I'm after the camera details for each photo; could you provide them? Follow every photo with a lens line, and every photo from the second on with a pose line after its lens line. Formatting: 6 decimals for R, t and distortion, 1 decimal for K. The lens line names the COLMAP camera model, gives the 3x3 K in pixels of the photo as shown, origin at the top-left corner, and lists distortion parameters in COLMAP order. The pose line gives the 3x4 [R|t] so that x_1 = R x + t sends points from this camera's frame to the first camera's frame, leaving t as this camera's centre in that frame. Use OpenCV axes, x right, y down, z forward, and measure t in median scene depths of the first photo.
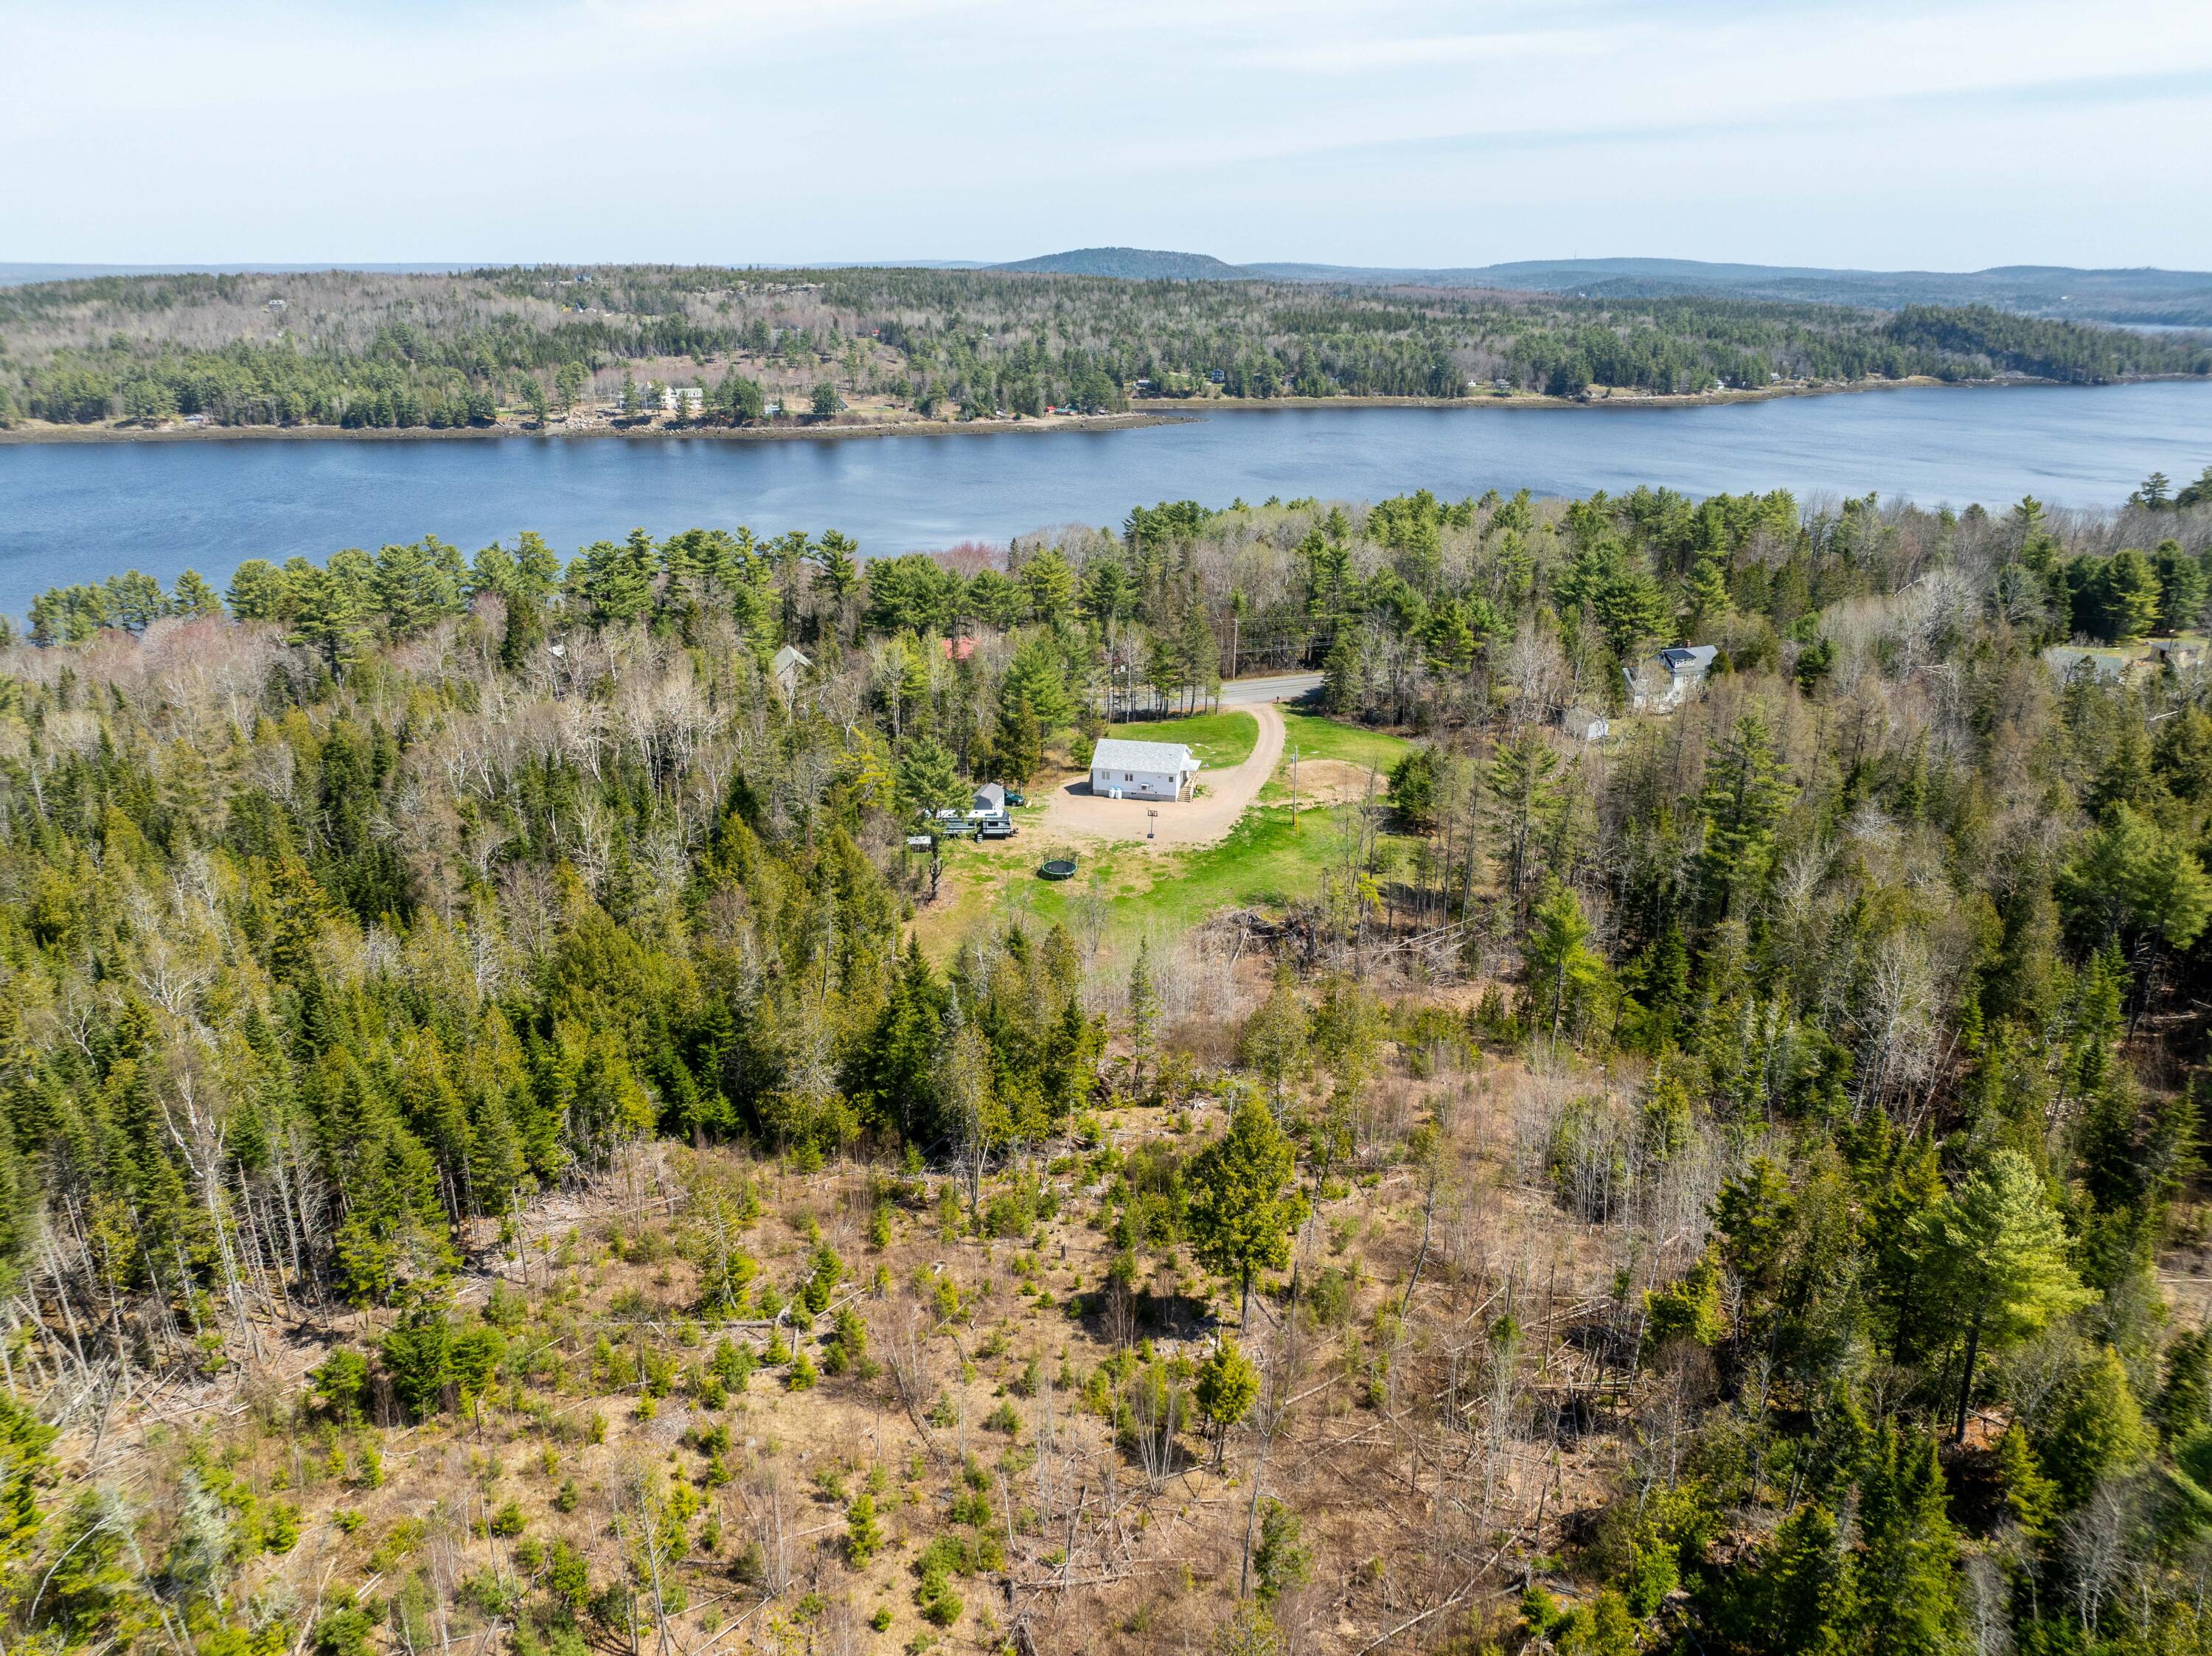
lens RADIAL K [[1525.8, 0, 1099.5], [0, 1525.8, 827.0], [0, 0, 1]] dist [-0.040965, 0.007516]
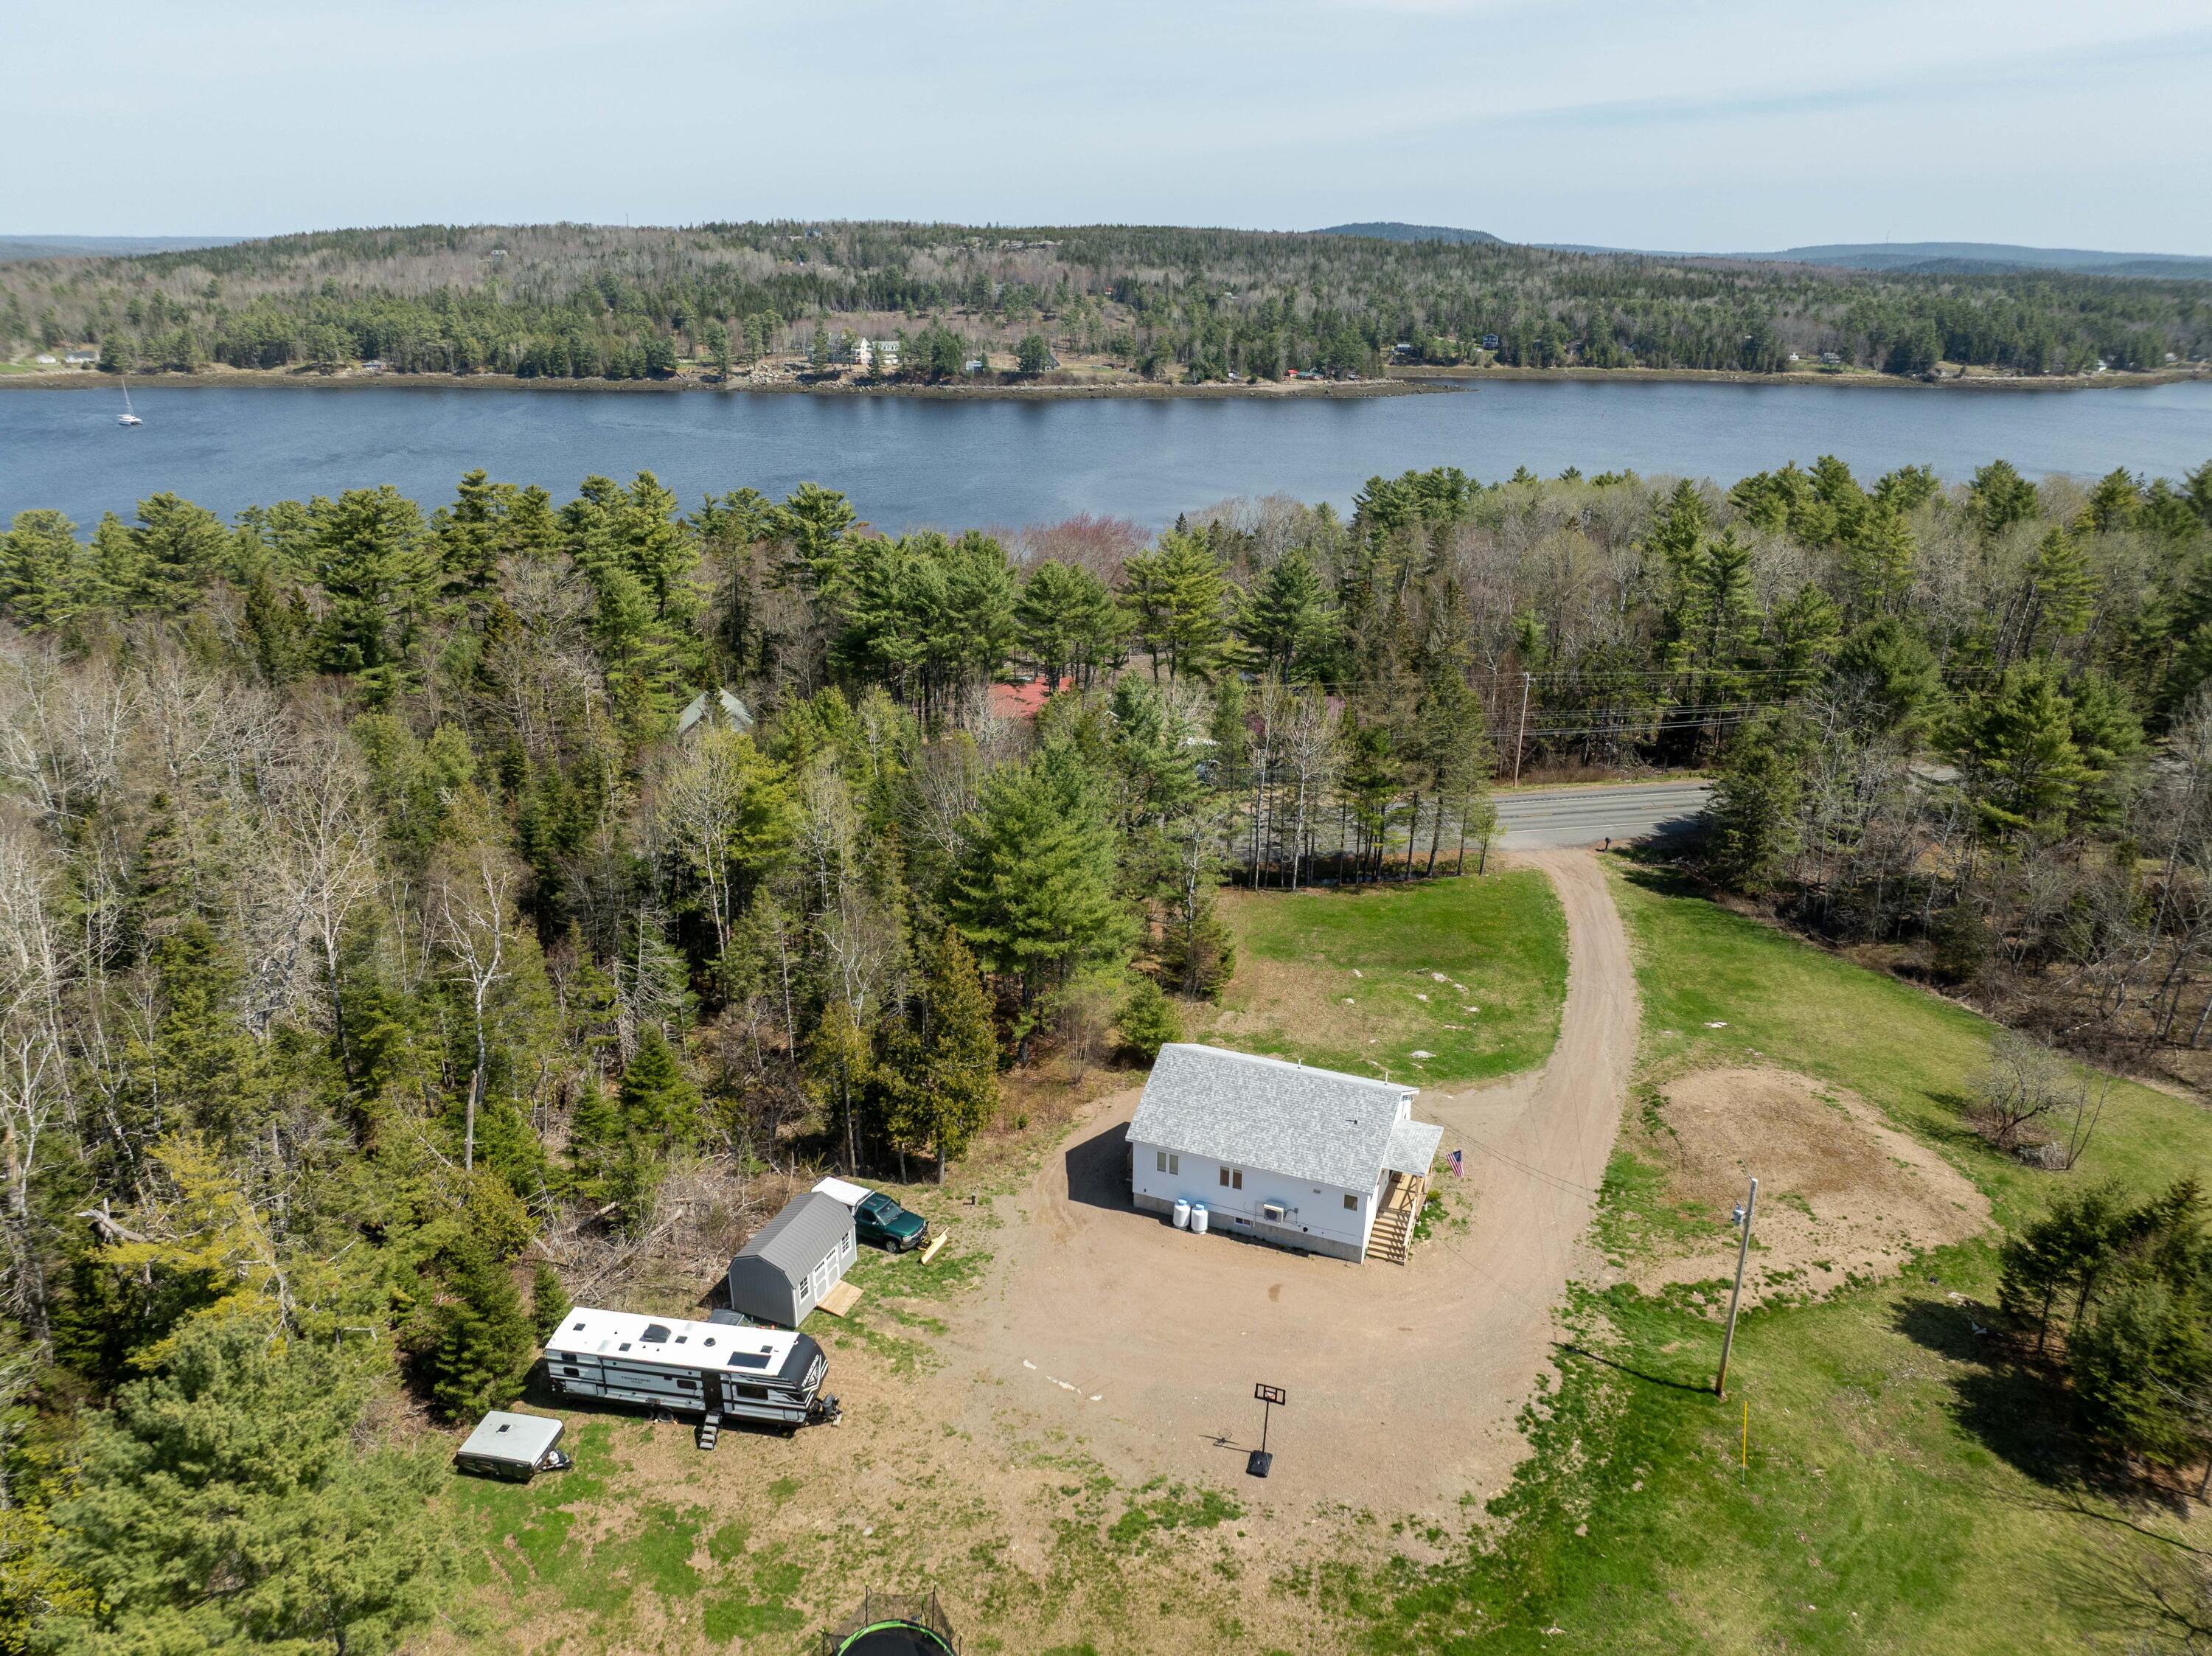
lens RADIAL K [[1525.8, 0, 1100.8], [0, 1525.8, 819.4], [0, 0, 1]] dist [-0.040965, 0.007516]
pose [[0.986495, 0.060213, -0.152325, 0.007979], [-0.059334, 0.998185, 0.010317, -0.024403], [0.152670, -0.001139, 0.988277, 0.134959]]
